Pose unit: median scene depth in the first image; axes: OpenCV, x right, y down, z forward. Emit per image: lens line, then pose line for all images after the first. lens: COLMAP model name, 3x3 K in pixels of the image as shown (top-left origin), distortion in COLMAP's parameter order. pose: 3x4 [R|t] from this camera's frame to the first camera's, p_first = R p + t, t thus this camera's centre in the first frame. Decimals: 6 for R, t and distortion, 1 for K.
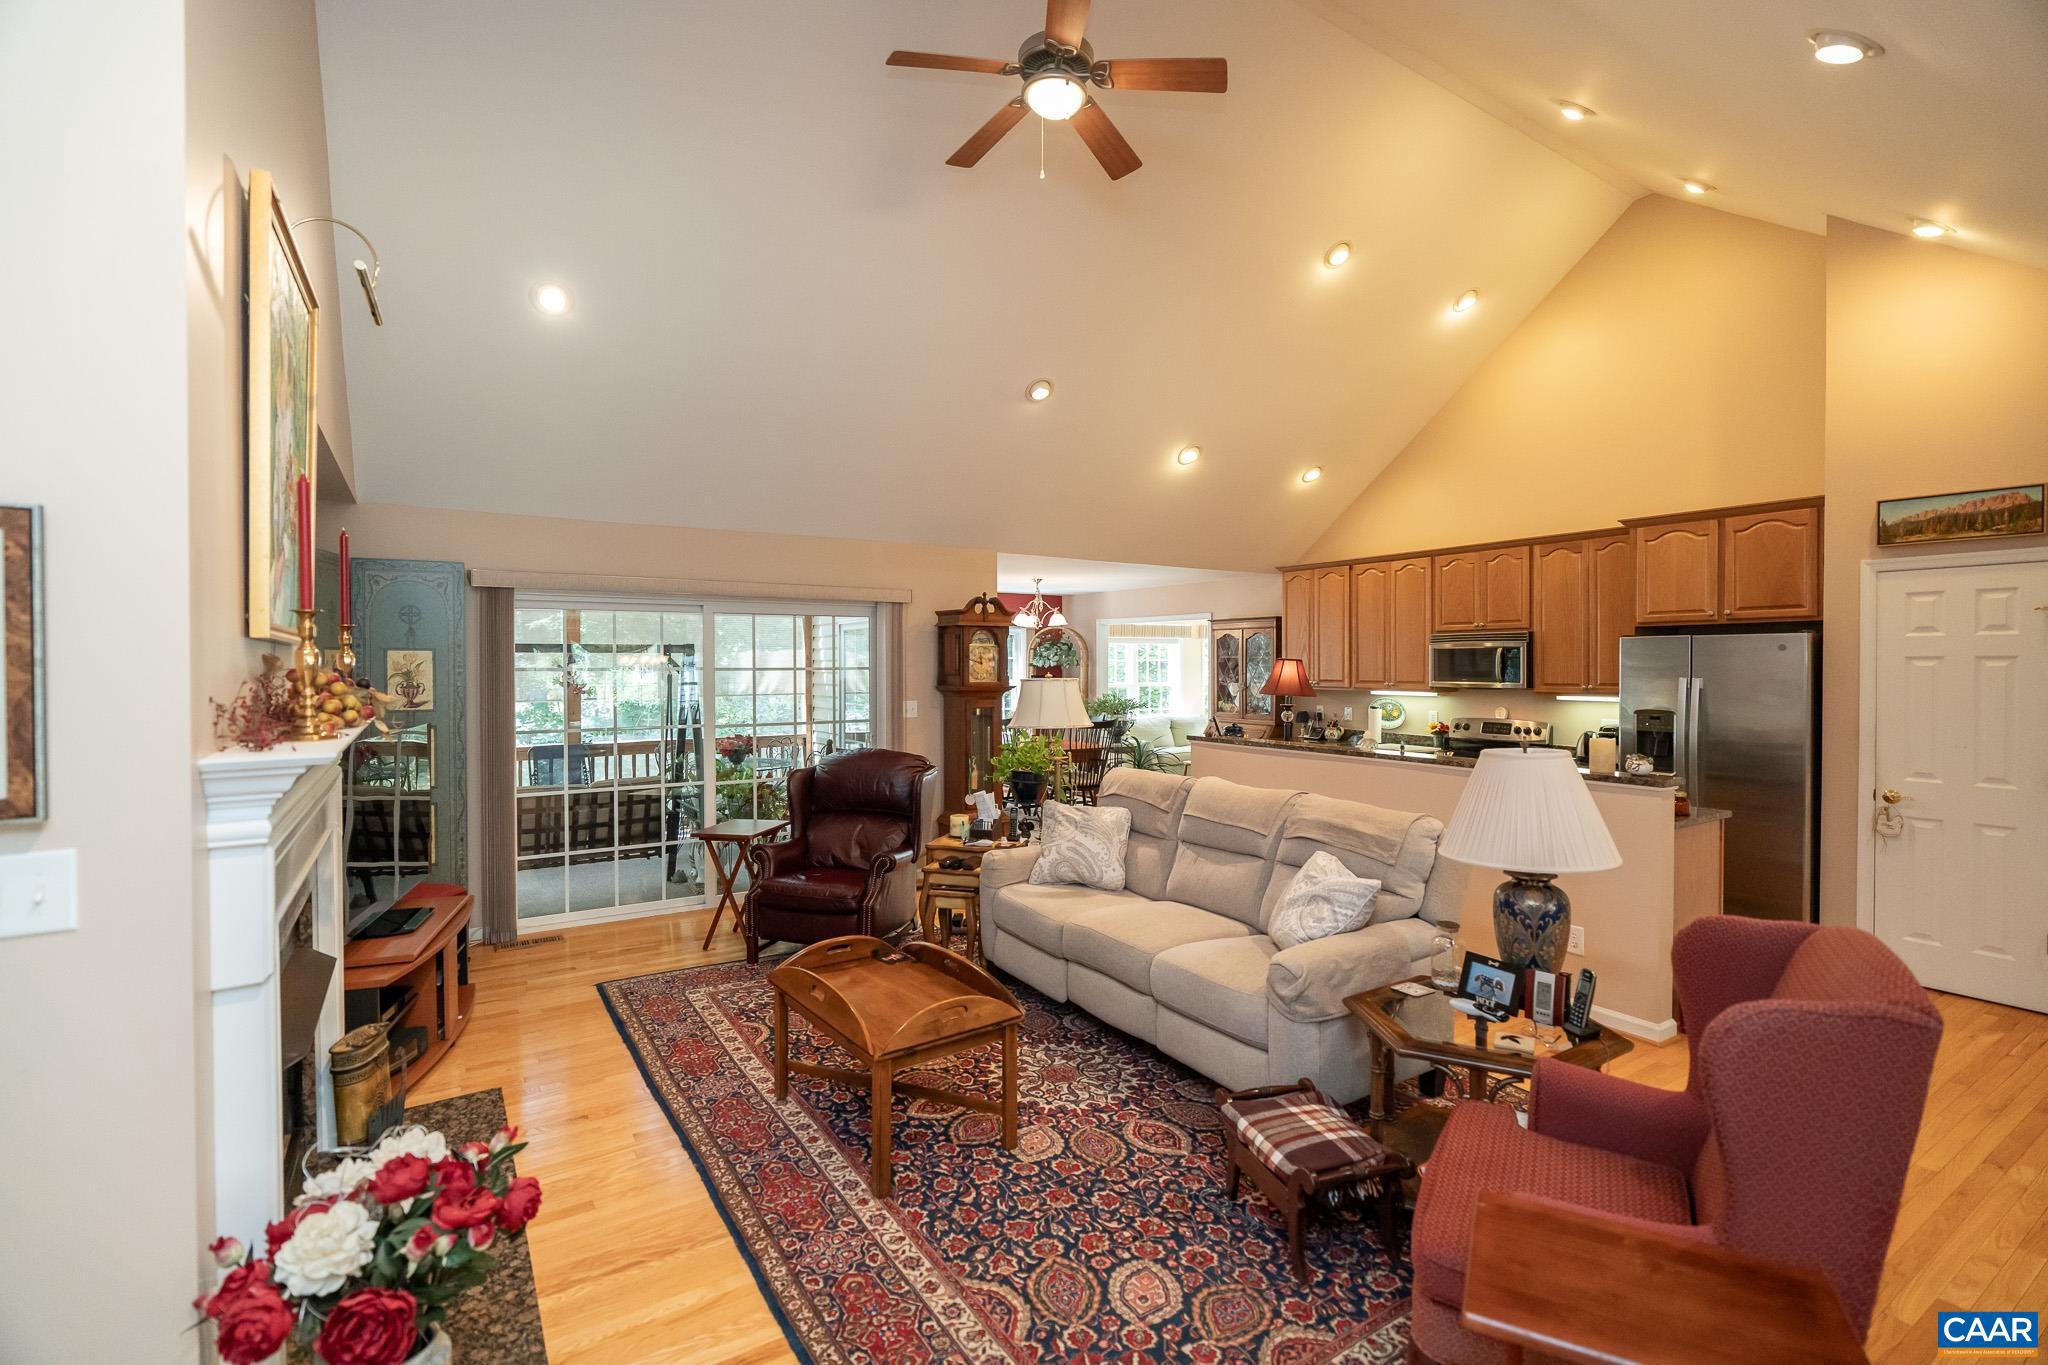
lens RADIAL K [[911.3, 0, 1019.9], [0, 911.3, 676.0], [0, 0, 1]] dist [-0.003071, 0.001975]
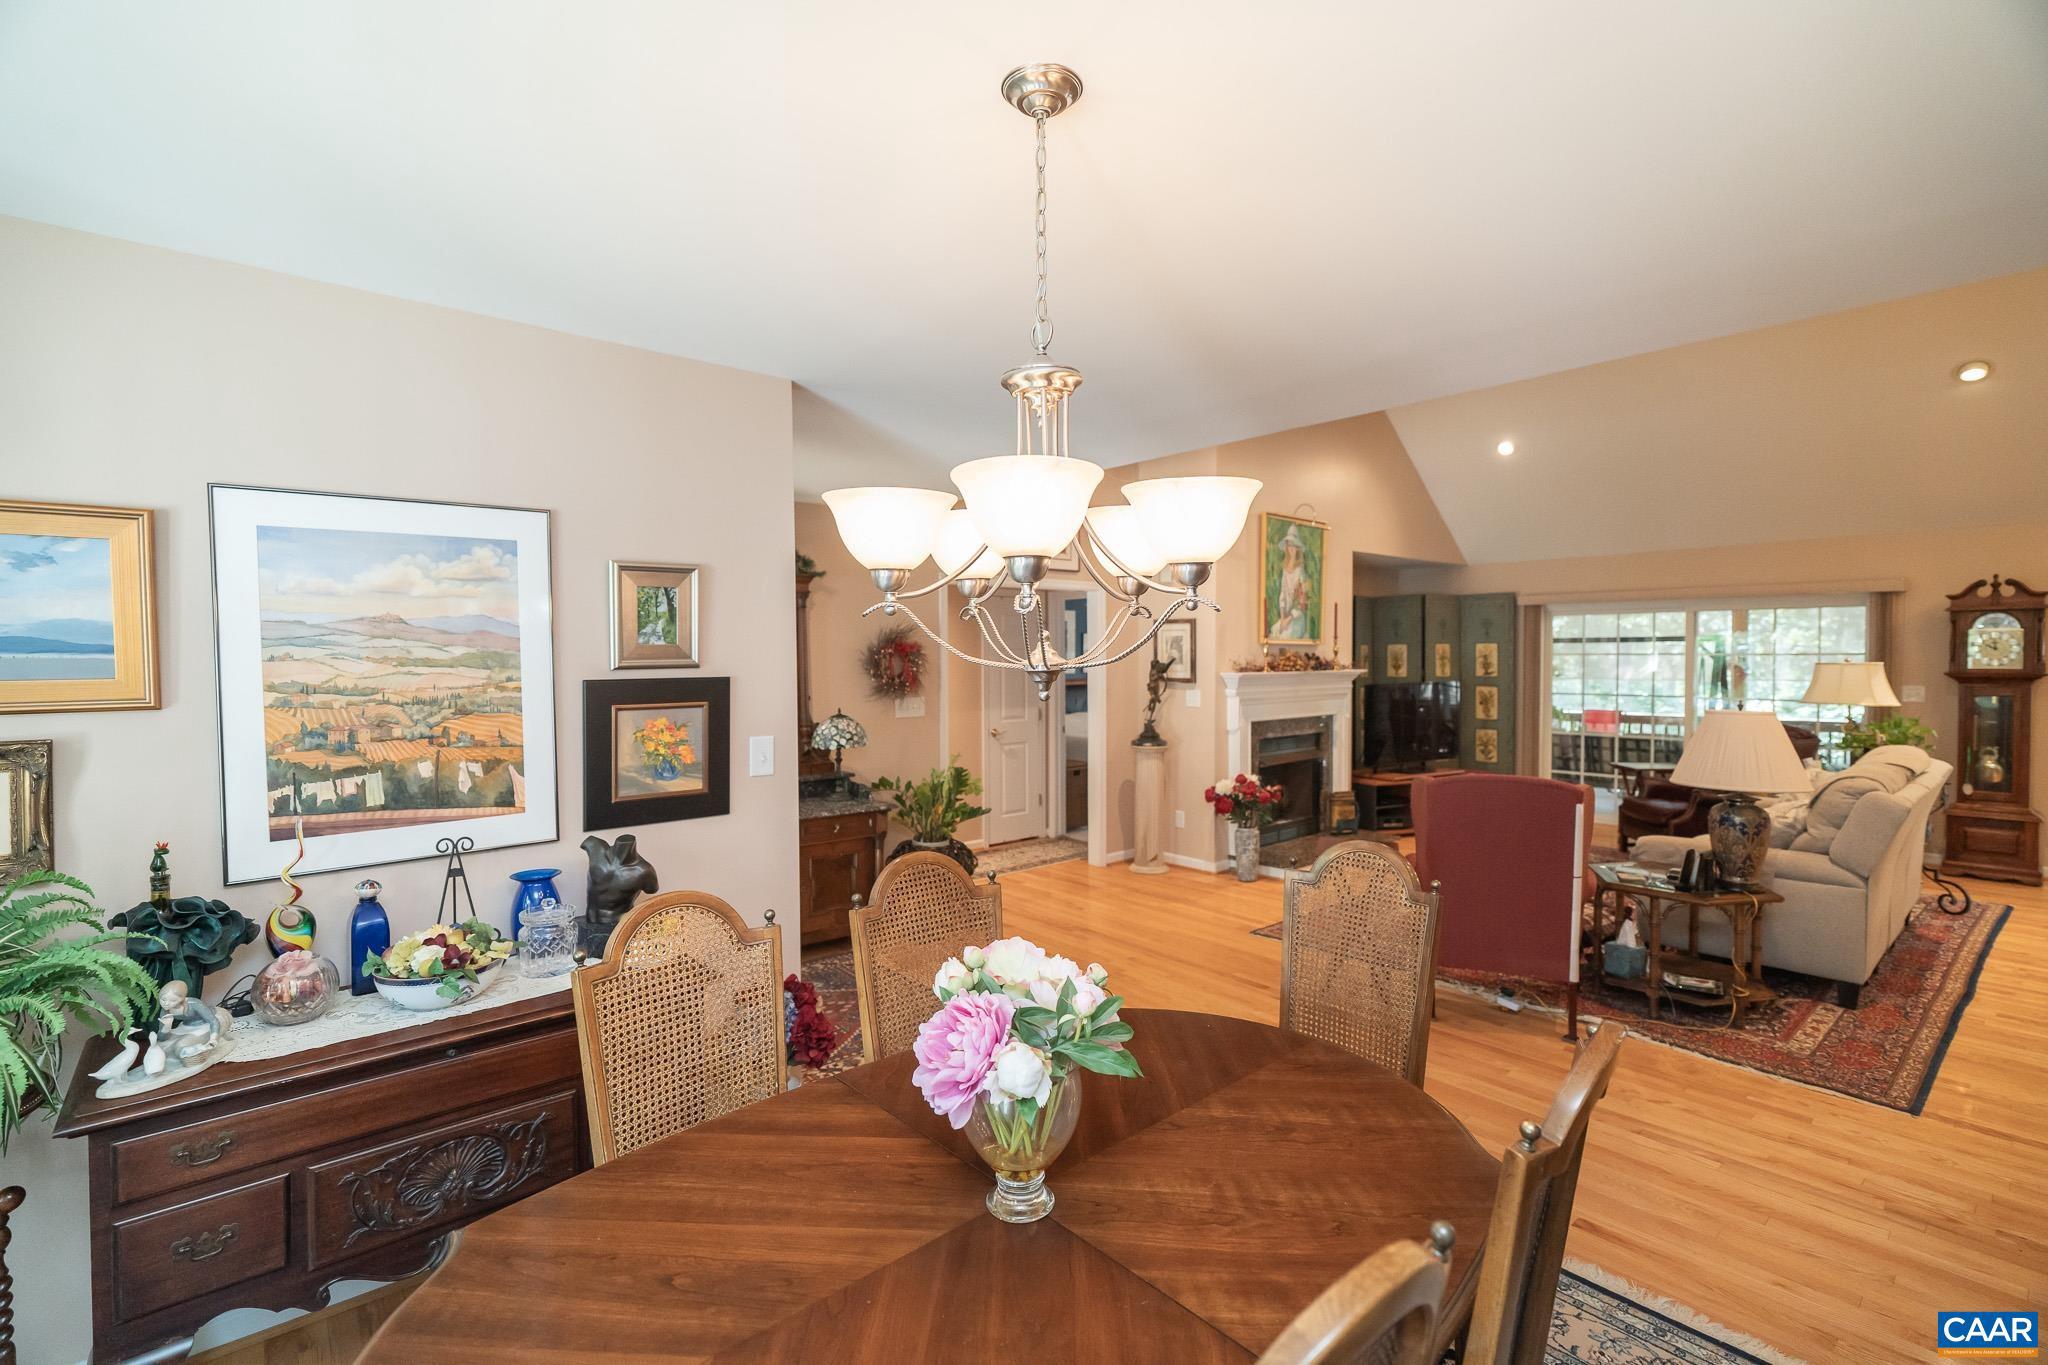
lens RADIAL K [[911.3, 0, 1031.6], [0, 911.3, 676.2], [0, 0, 1]] dist [-0.003071, 0.001975]
pose [[0.160814, 0.023284, -0.986710, 1.068772], [-0.010161, 0.999708, 0.021934, 0.006792], [0.986932, 0.006498, 0.161003, -0.207181]]
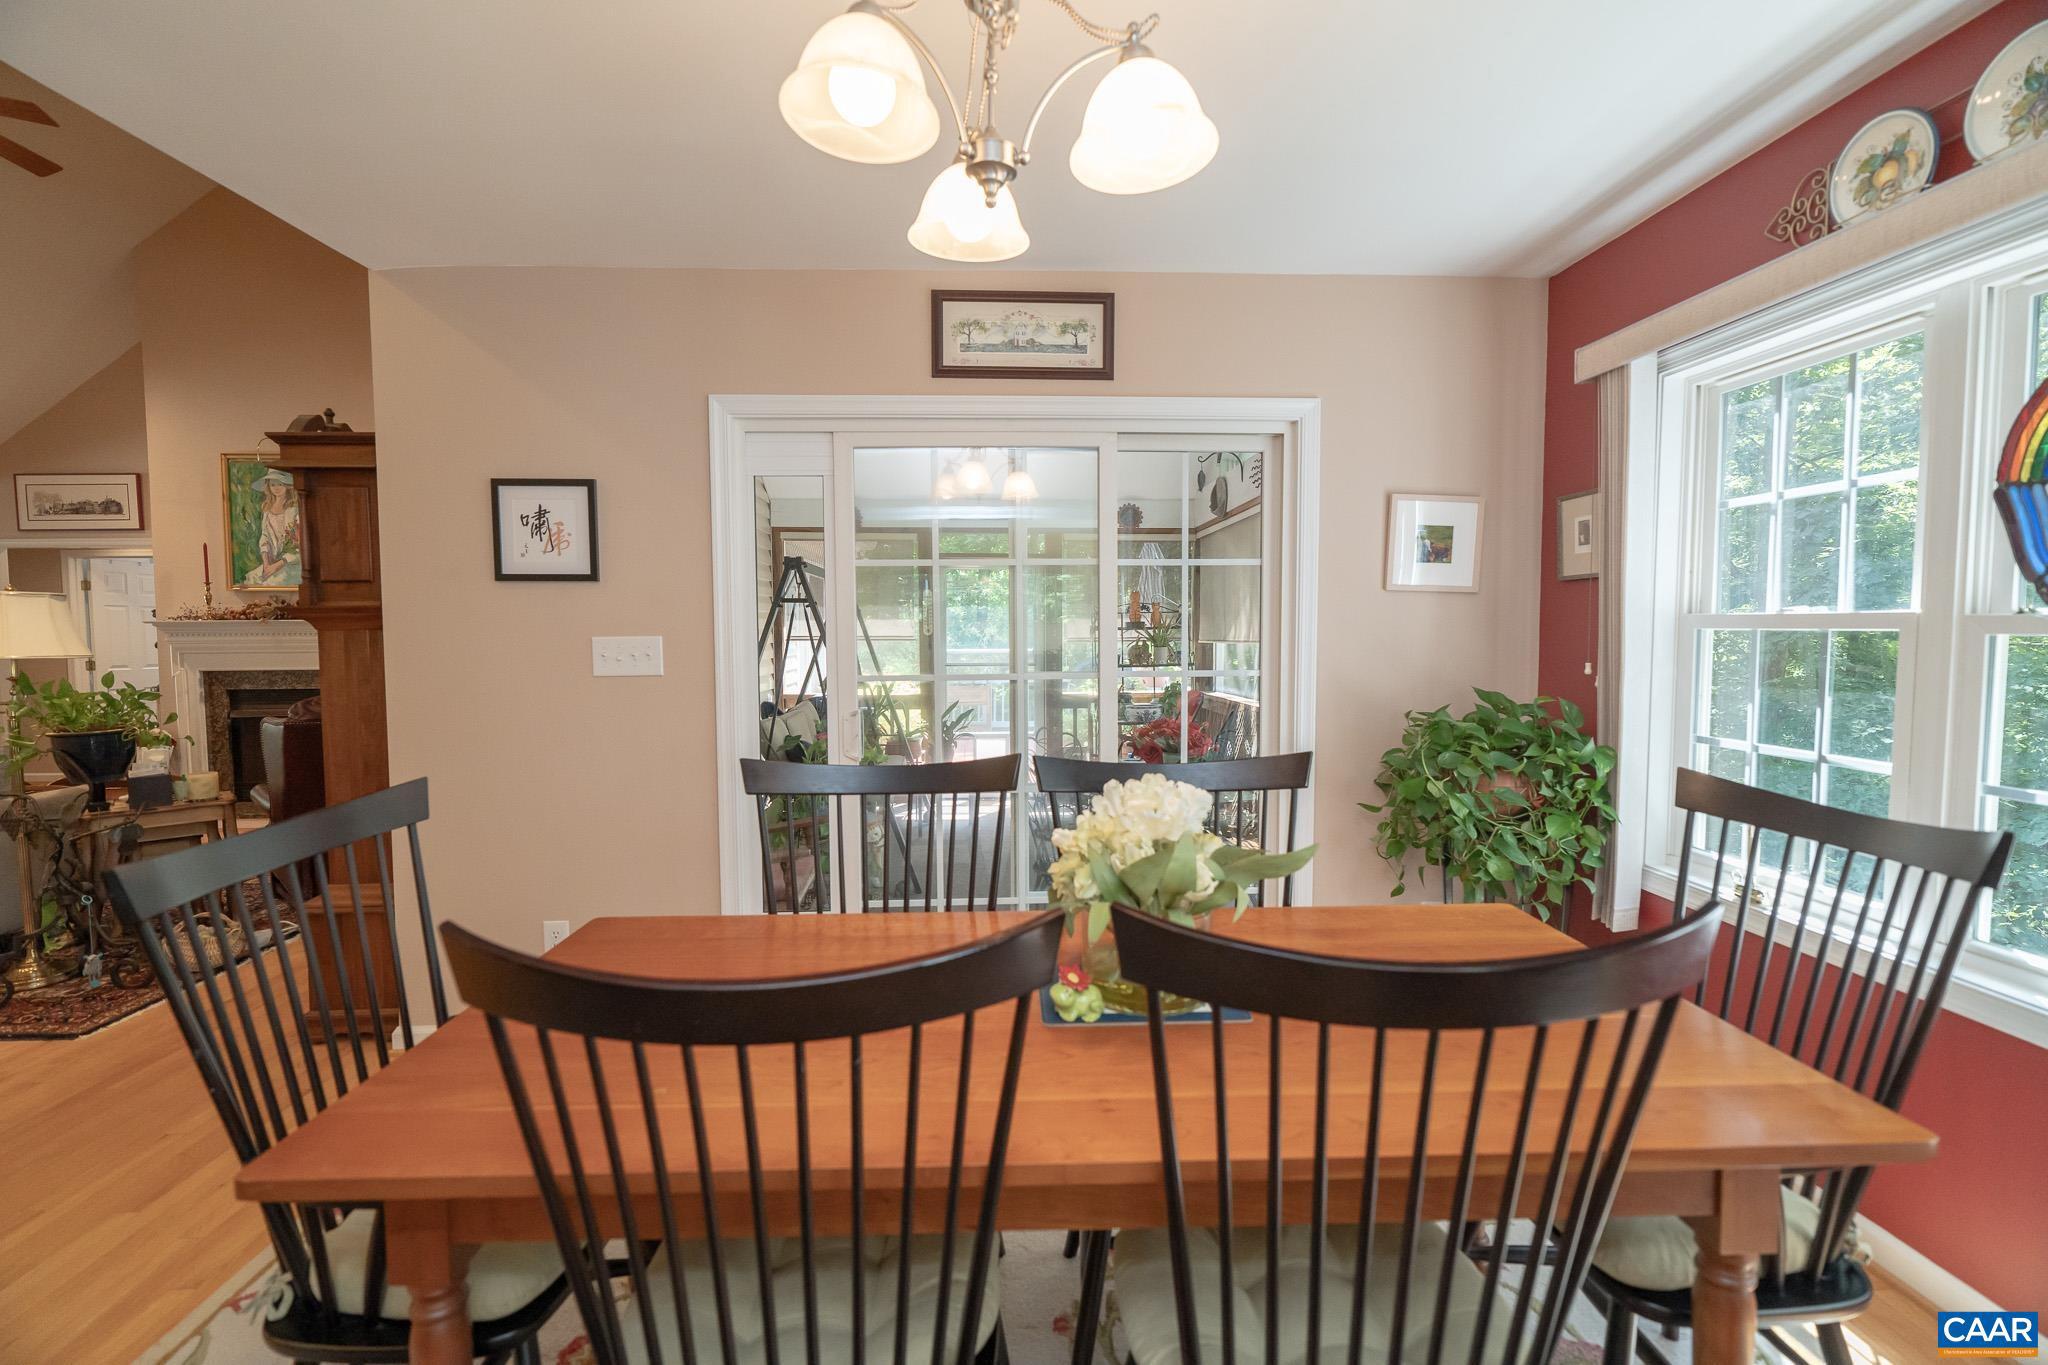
lens RADIAL K [[911.3, 0, 1032.1], [0, 911.3, 667.4], [0, 0, 1]] dist [-0.003071, 0.001975]
pose [[-0.488798, 0.048738, -0.871035, 0.280011], [-0.002176, 0.998367, 0.057084, 0.017972], [0.872394, 0.029798, -0.487894, 2.254123]]
